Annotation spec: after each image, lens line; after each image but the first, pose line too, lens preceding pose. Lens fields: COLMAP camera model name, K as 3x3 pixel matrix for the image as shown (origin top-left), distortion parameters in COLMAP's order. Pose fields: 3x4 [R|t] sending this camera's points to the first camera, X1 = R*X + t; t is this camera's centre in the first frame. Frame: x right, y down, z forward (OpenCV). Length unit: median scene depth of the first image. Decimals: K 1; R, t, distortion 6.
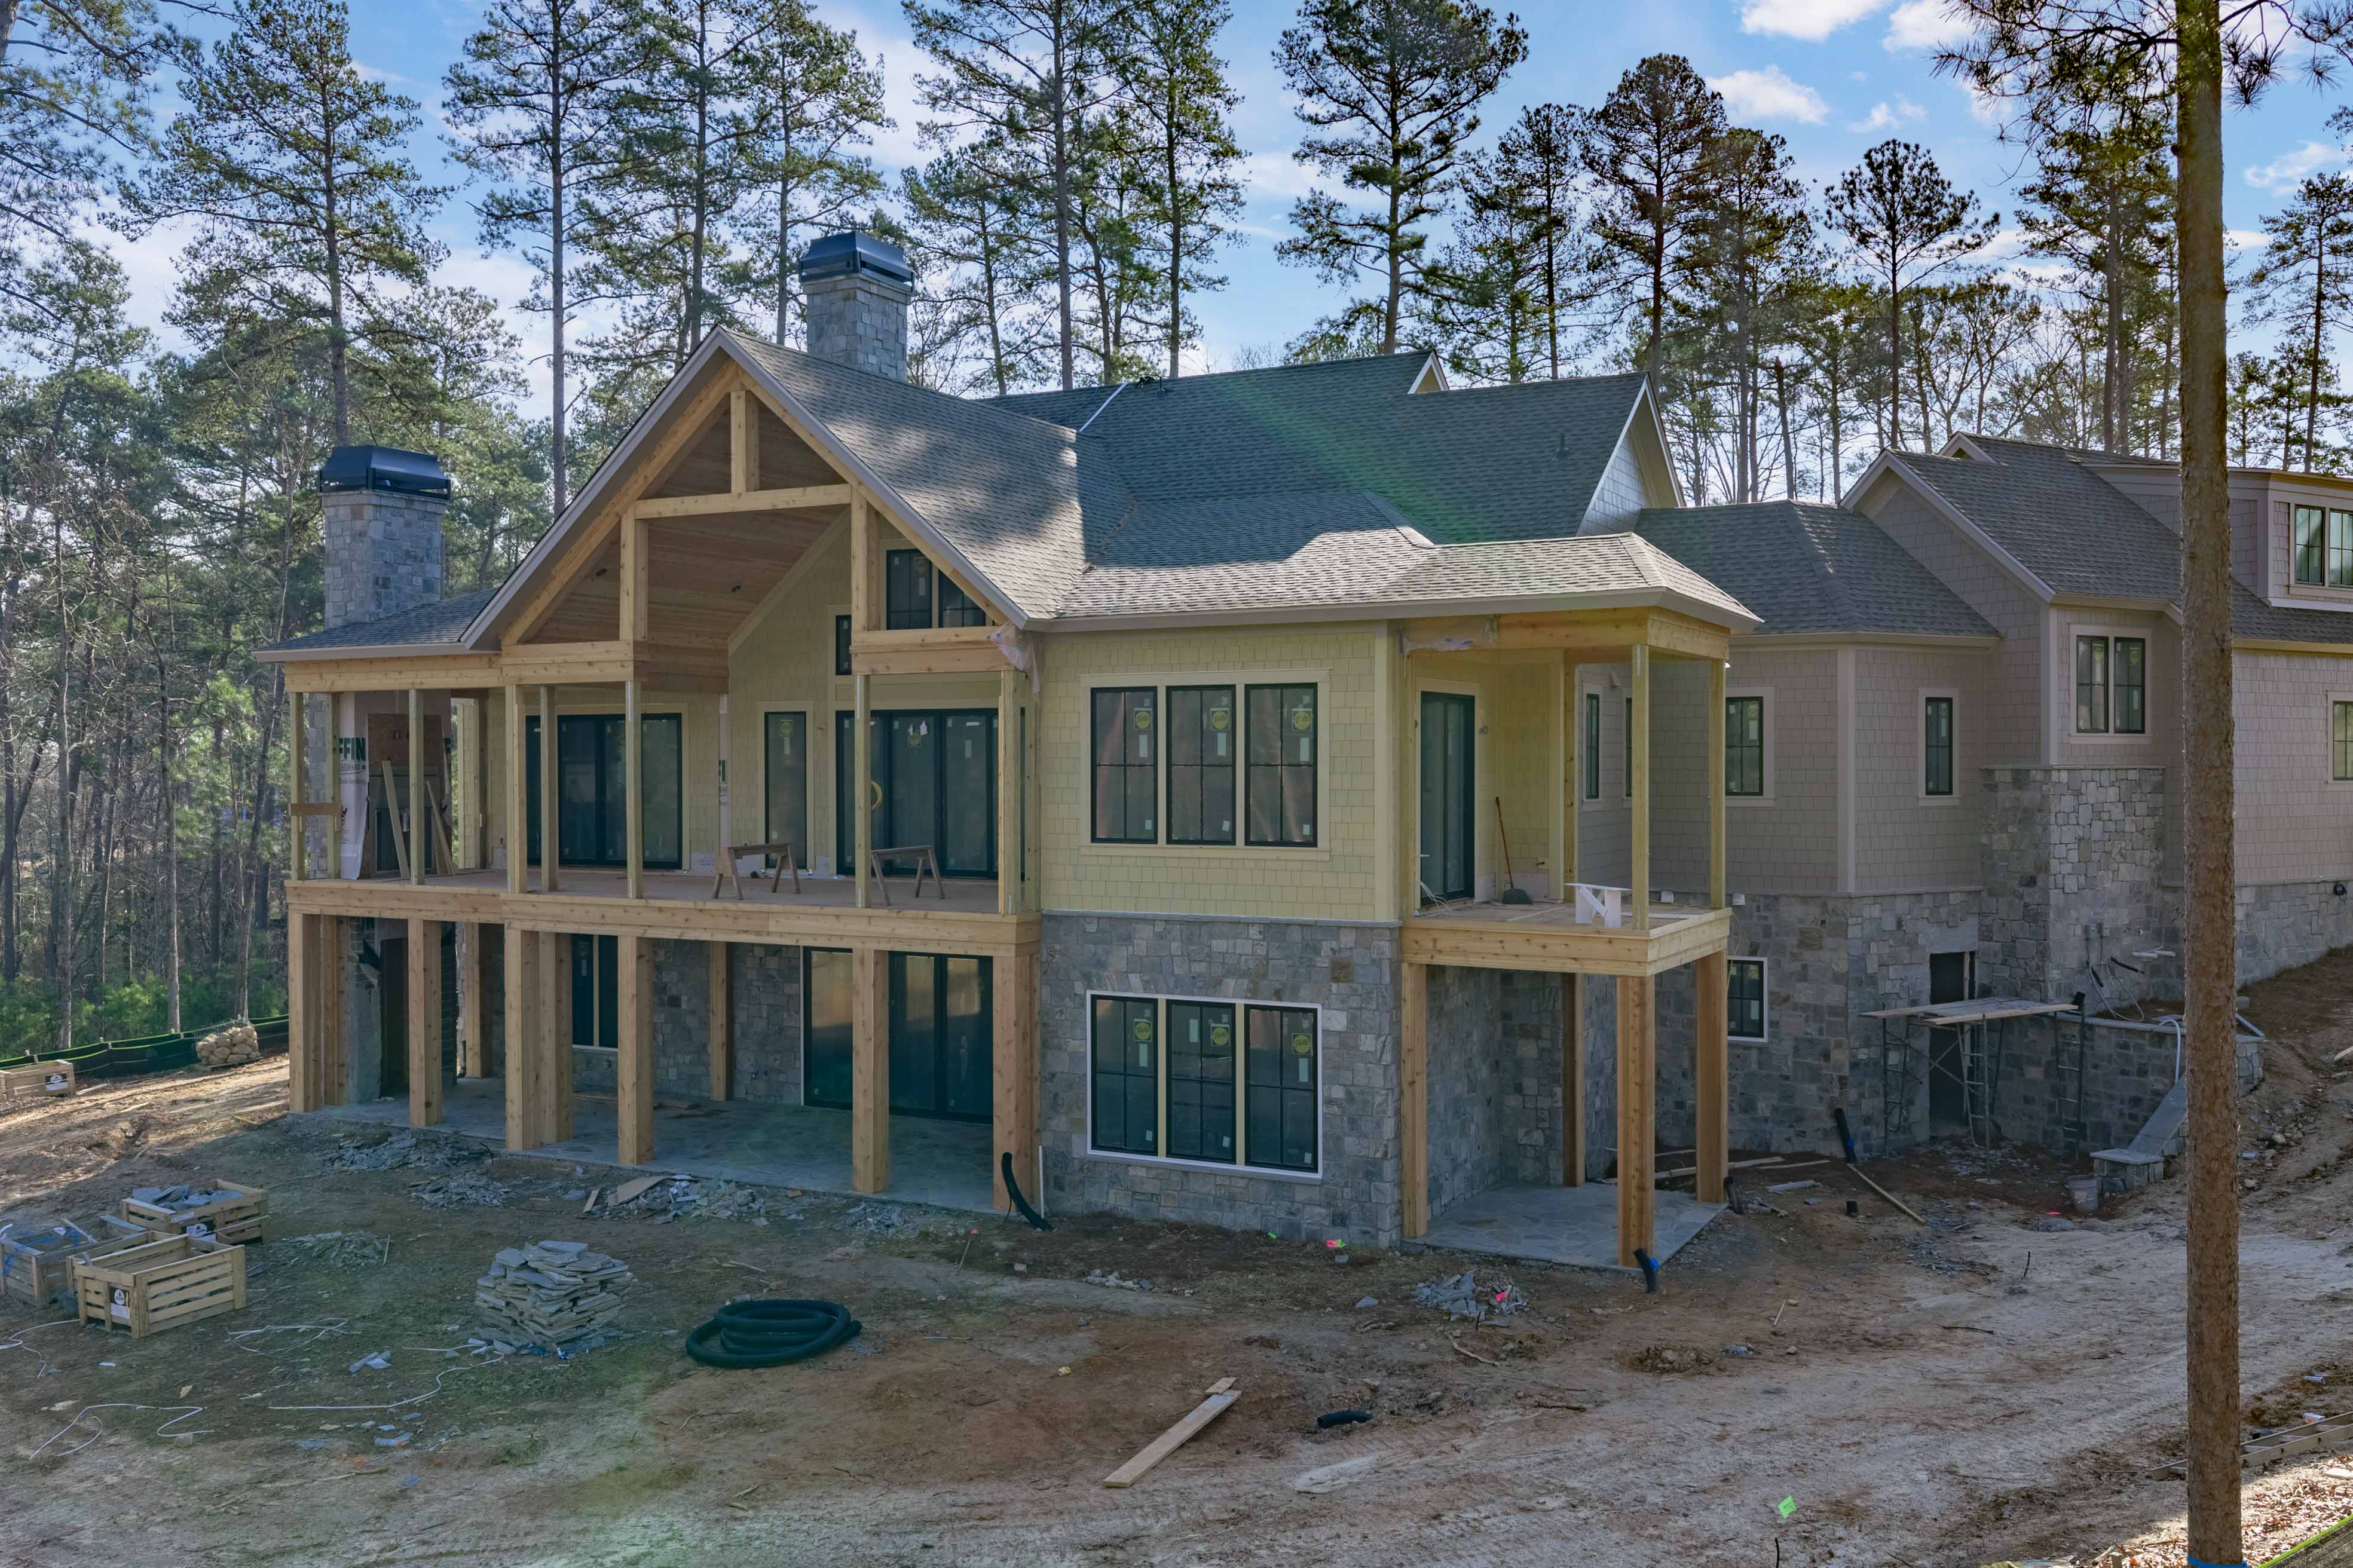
lens RADIAL K [[2063.1, 0, 1175.1], [0, 2063.1, 735.8], [0, 0, 1]] dist [0.027281, -0.049436]
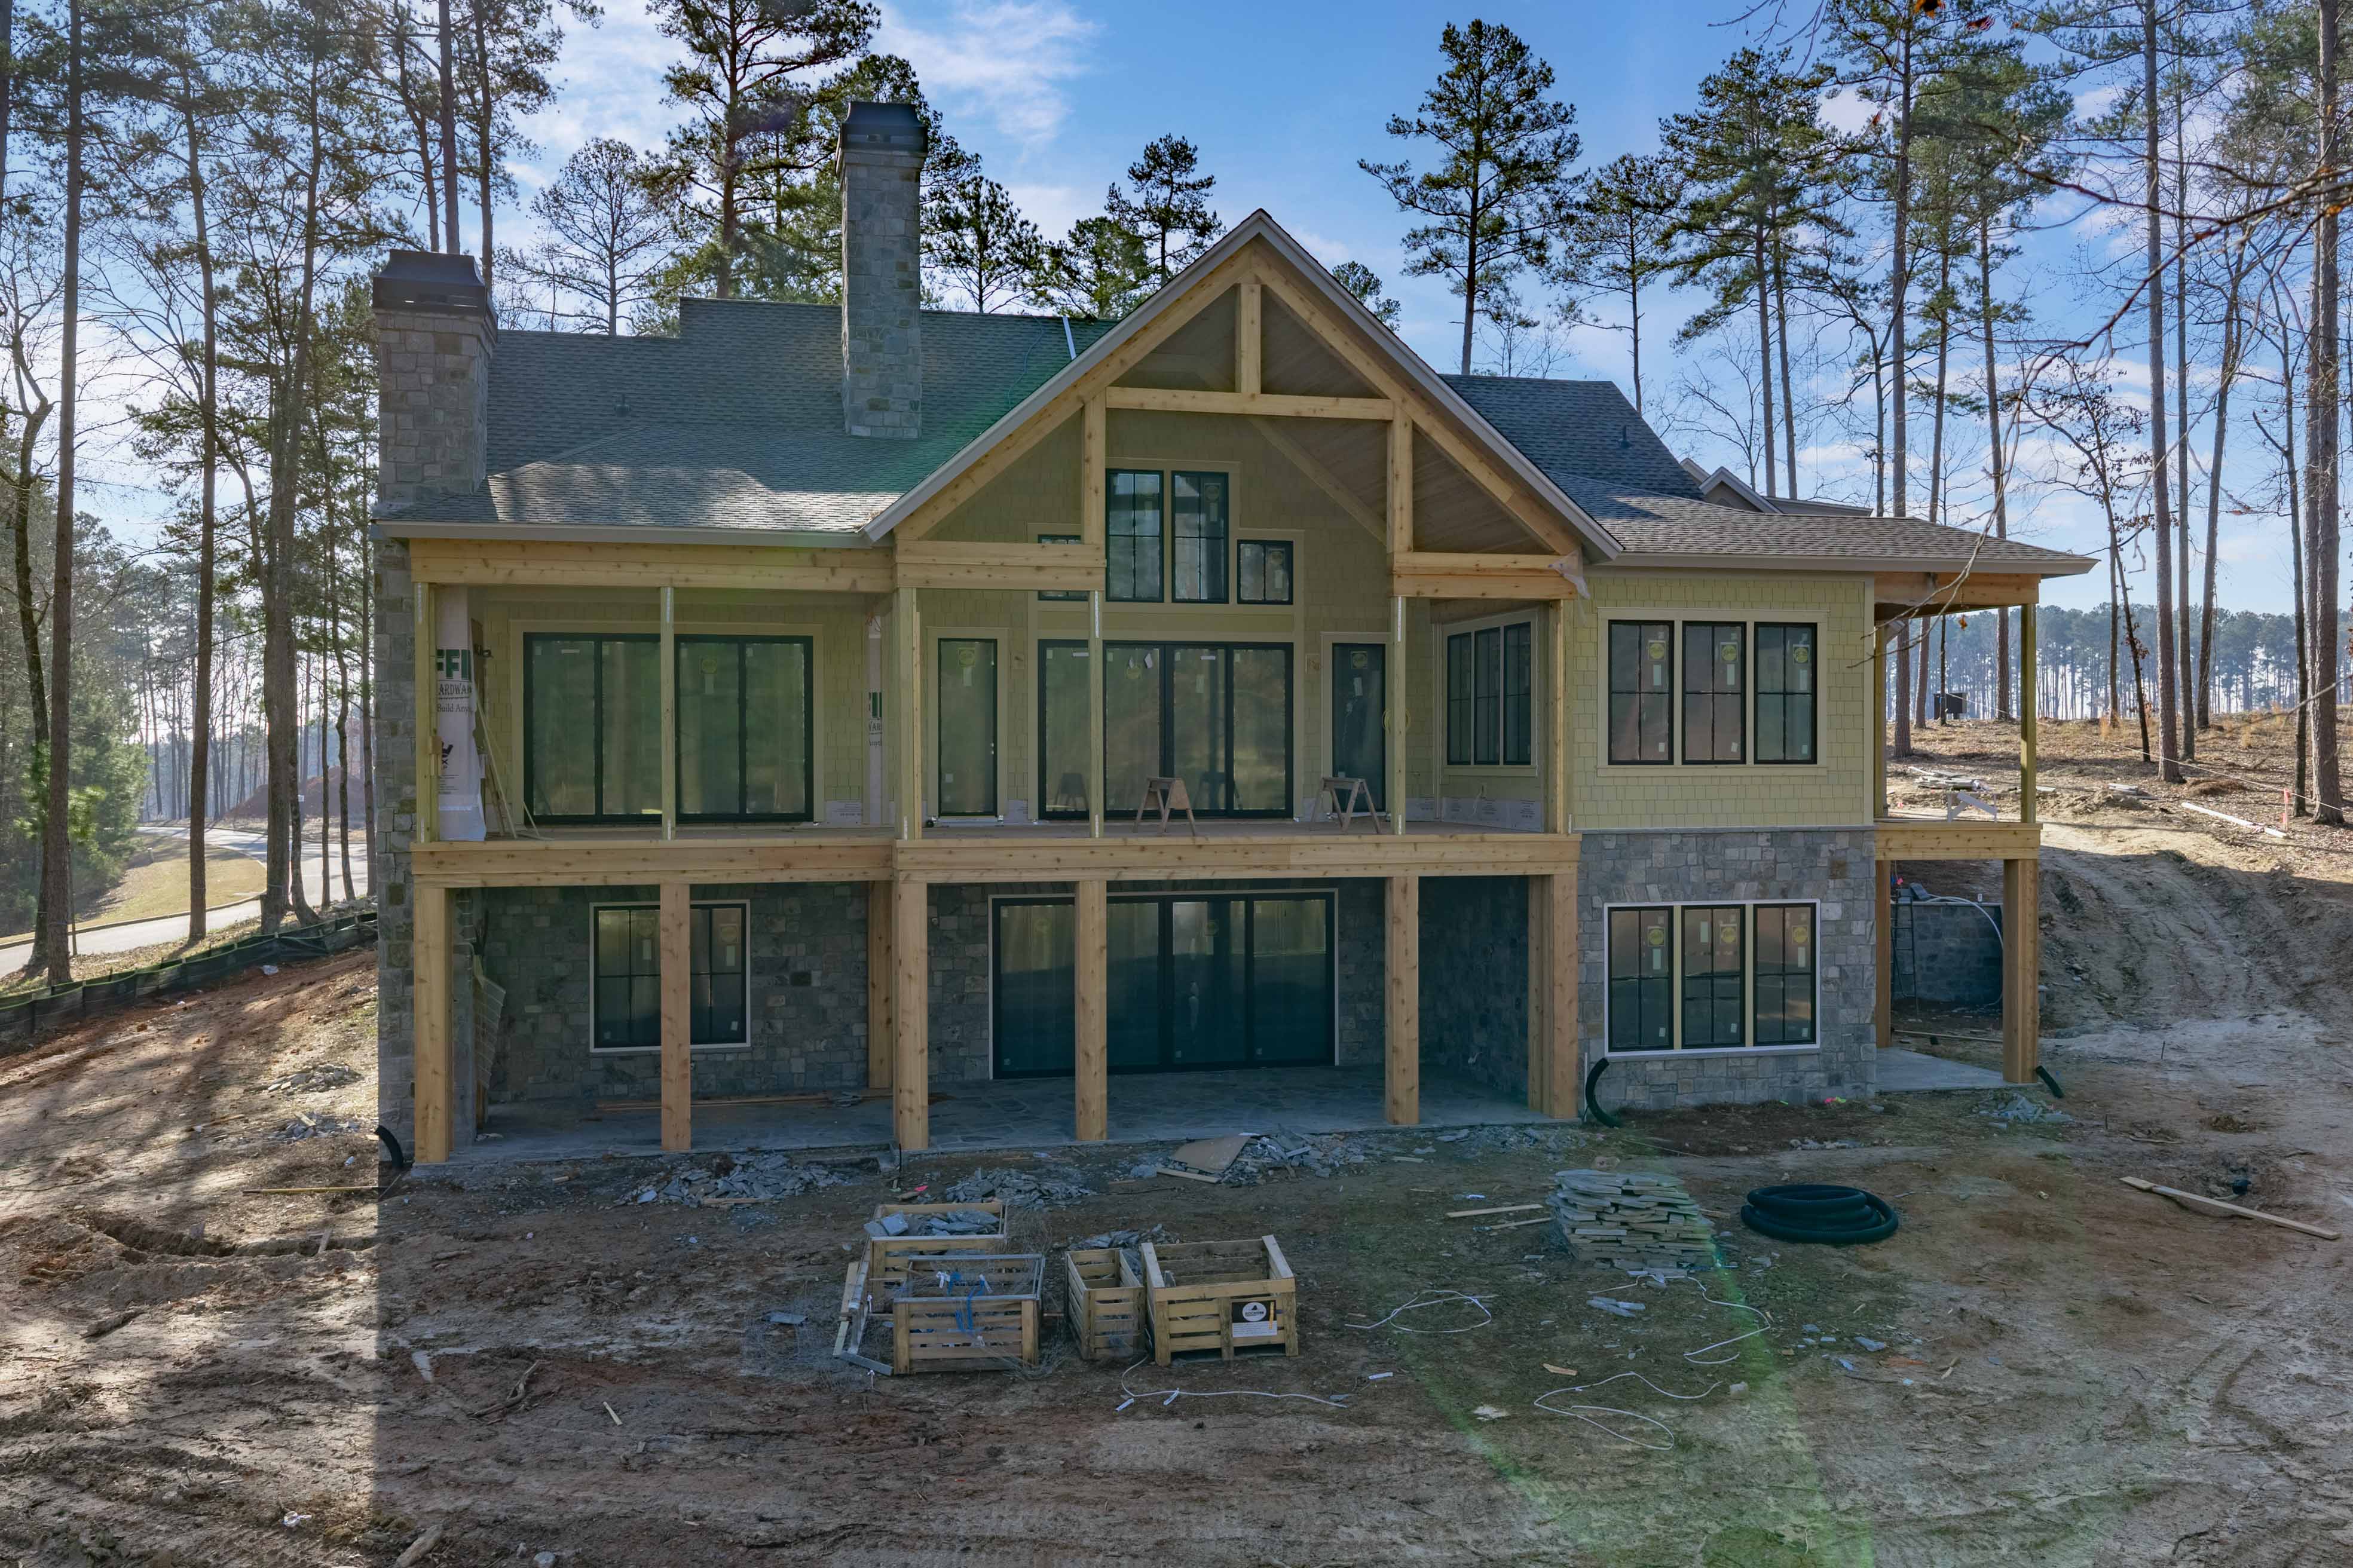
lens RADIAL K [[2063.1, 0, 1175.1], [0, 2063.1, 735.8], [0, 0, 1]] dist [0.027281, -0.049436]
pose [[0.723660, 0.010900, 0.690071, -0.973389], [-0.006782, 0.999939, -0.008682, 0.049235], [-0.690124, 0.001602, 0.723690, 0.393887]]
